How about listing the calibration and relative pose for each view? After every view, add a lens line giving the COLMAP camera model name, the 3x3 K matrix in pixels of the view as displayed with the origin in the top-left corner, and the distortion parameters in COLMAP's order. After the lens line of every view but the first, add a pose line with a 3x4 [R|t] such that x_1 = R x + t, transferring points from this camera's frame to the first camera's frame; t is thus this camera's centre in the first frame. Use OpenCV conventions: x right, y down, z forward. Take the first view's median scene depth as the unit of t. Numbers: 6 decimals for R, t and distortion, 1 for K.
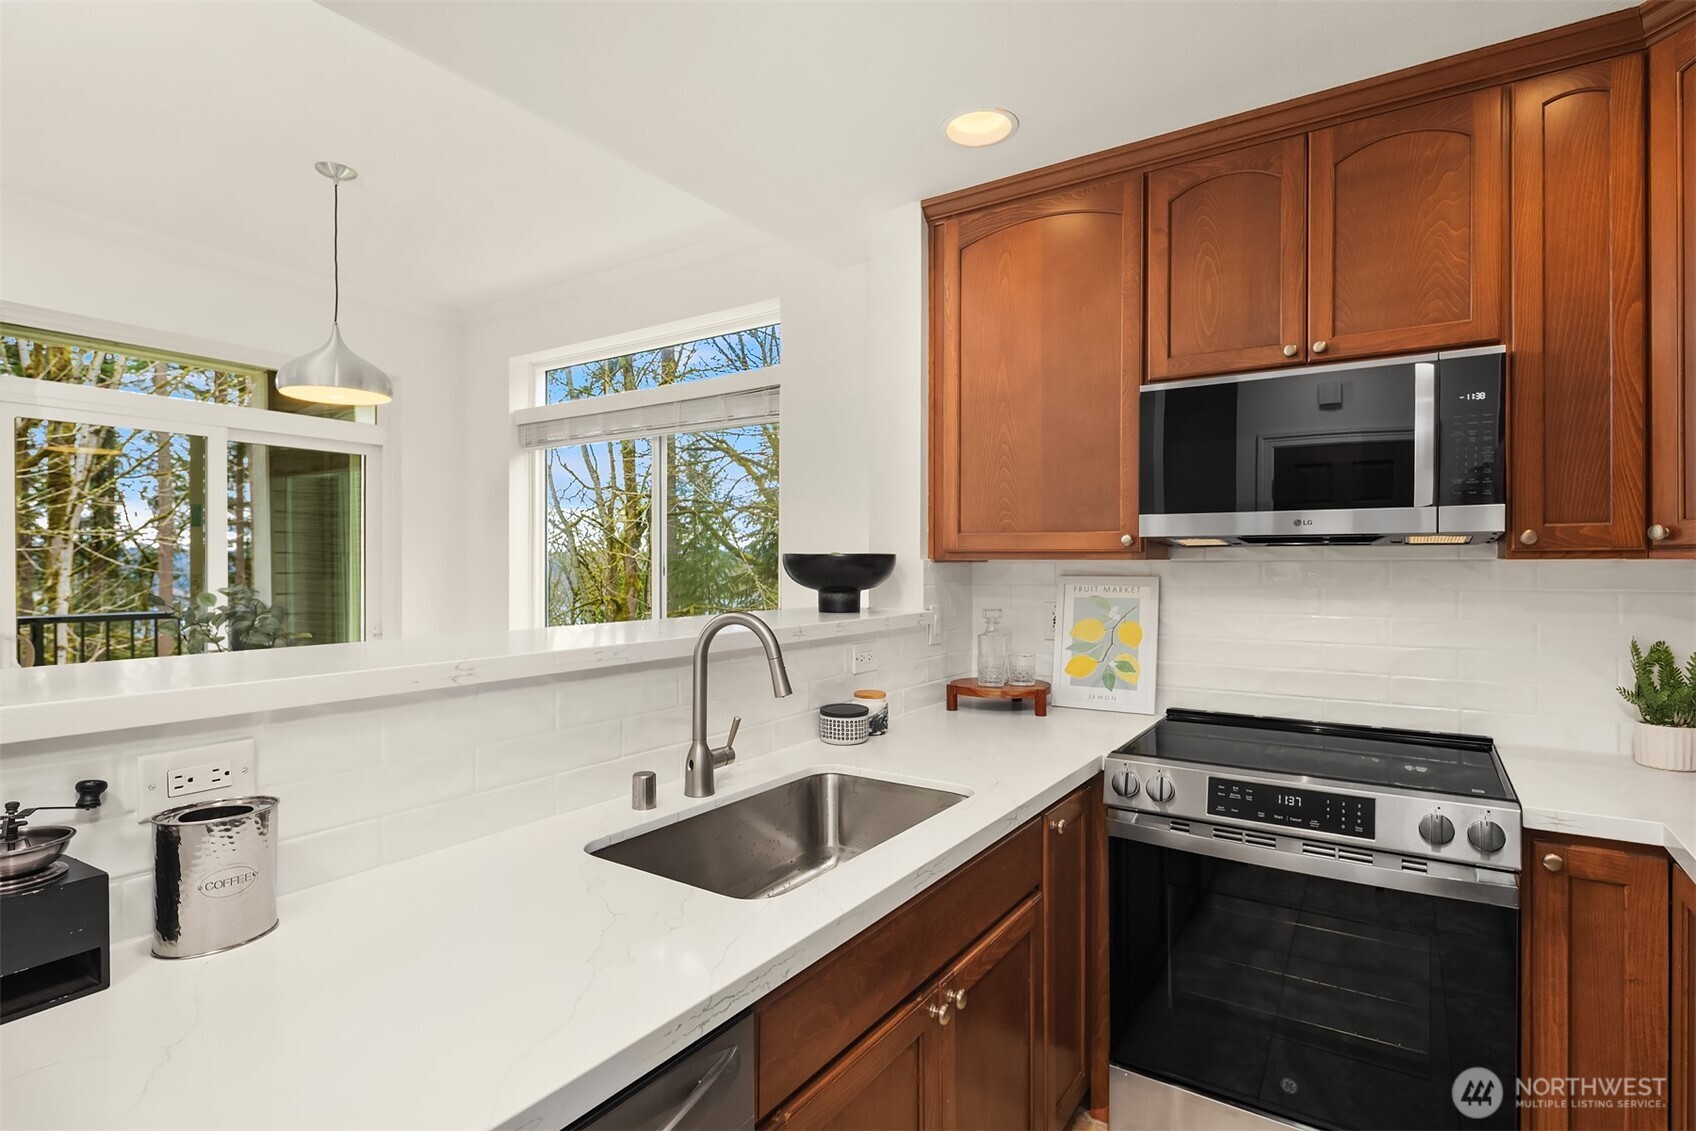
lens RADIAL K [[833.7, 0, 856.7], [0, 833.7, 561.3], [0, 0, 1]] dist [0.003626, -0.004026]
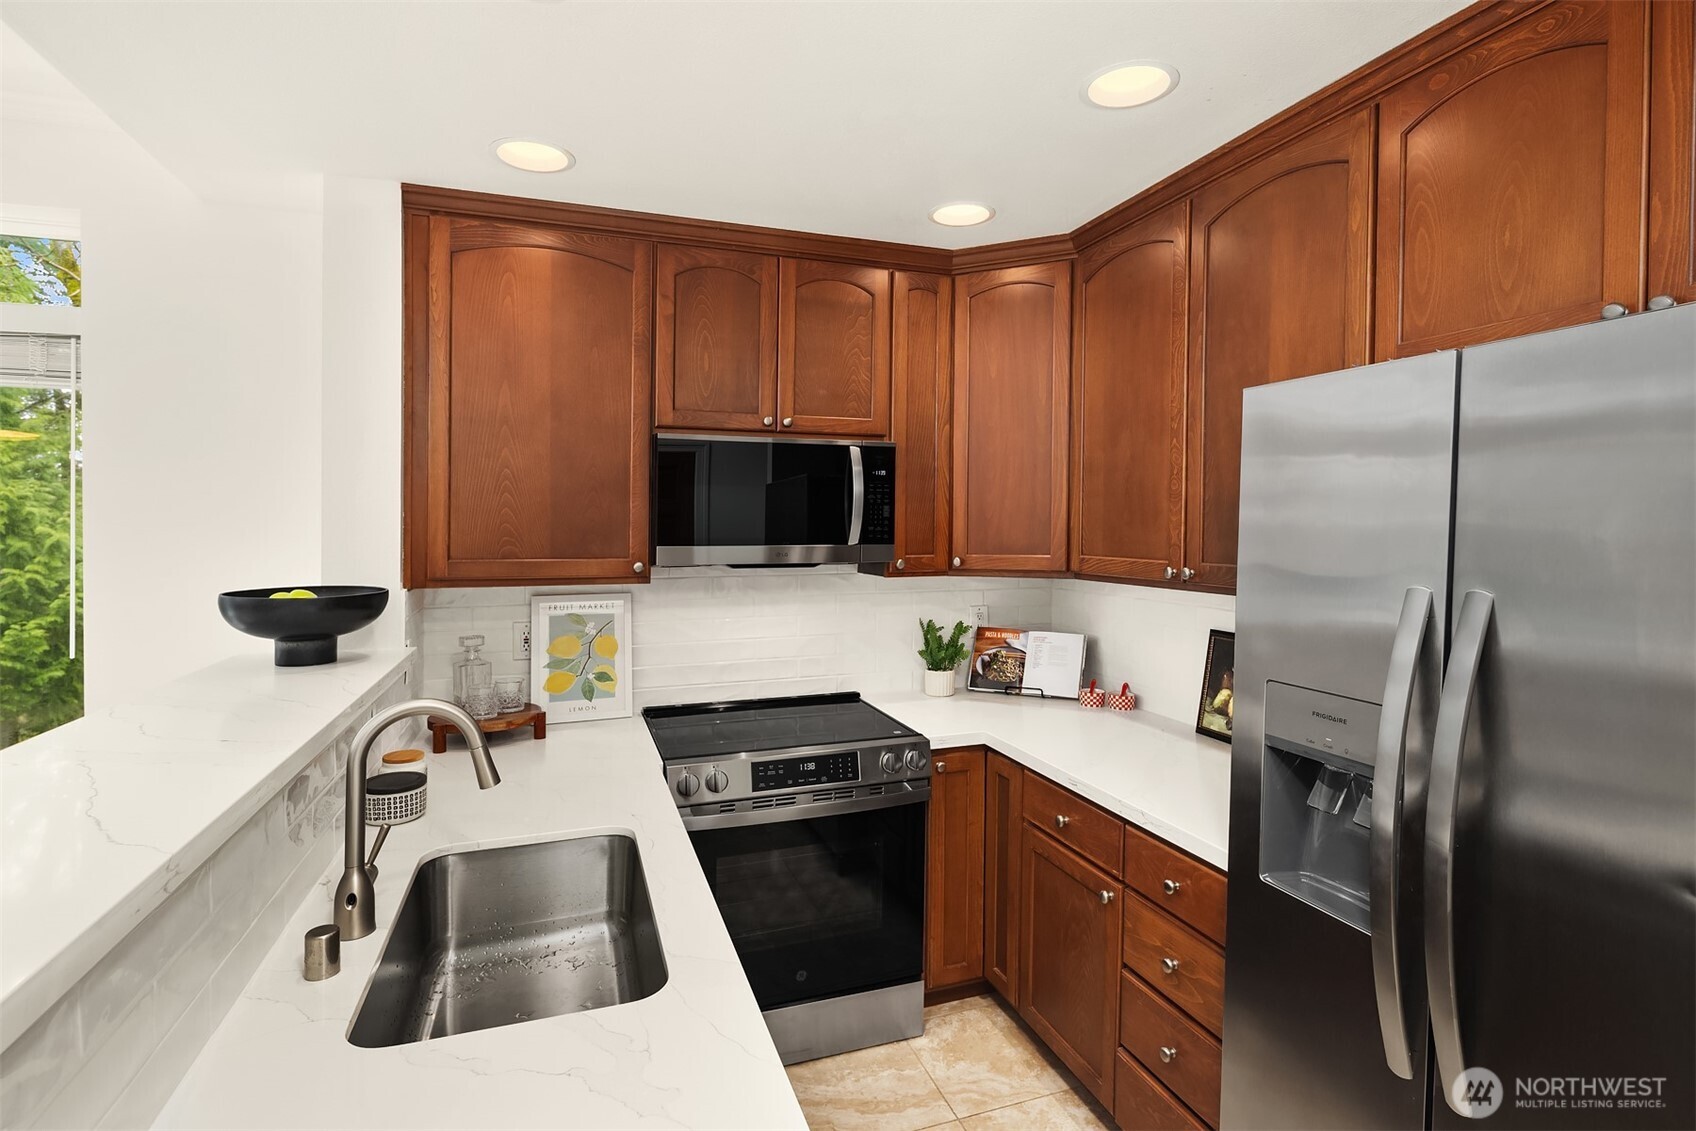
lens RADIAL K [[833.7, 0, 866.5], [0, 833.7, 539.5], [0, 0, 1]] dist [0.003626, -0.004026]
pose [[0.593595, -0.017997, 0.804563, -0.413531], [0.001084, 0.999767, 0.021564, -0.090943], [-0.804763, -0.011928, 0.593476, 0.099031]]
